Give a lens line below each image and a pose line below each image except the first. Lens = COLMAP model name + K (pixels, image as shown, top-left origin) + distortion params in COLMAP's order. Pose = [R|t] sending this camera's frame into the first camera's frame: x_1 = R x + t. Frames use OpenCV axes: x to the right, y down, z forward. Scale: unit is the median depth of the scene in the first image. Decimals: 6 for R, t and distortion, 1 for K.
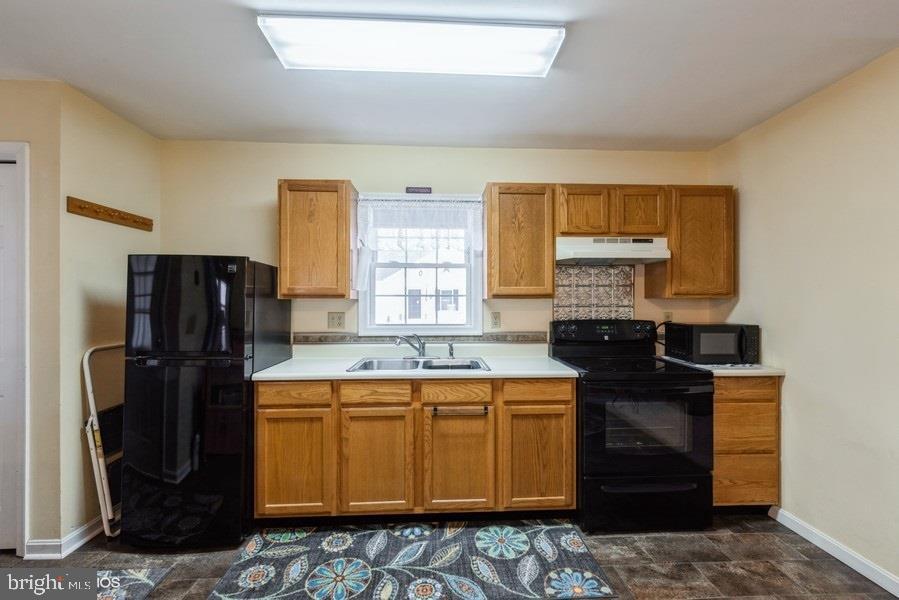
lens RADIAL K [[386.1, 0, 454.8], [0, 386.1, 300.3], [0, 0, 1]] dist [-0.000240, -0.000007]
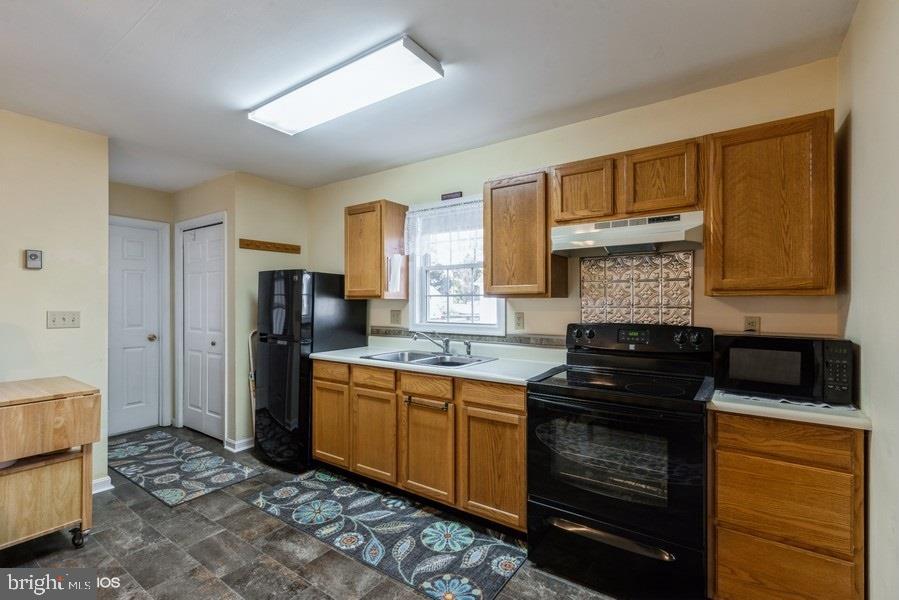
lens RADIAL K [[407.2, 0, 449.5], [0, 407.2, 300.0], [0, 0, 1]] dist [0.001471, 0.000157]
pose [[0.789550, -0.002837, -0.613679, 0.740957], [0.003137, 0.999995, -0.000587, 0.001080], [0.613678, -0.001462, 0.789555, 0.145784]]
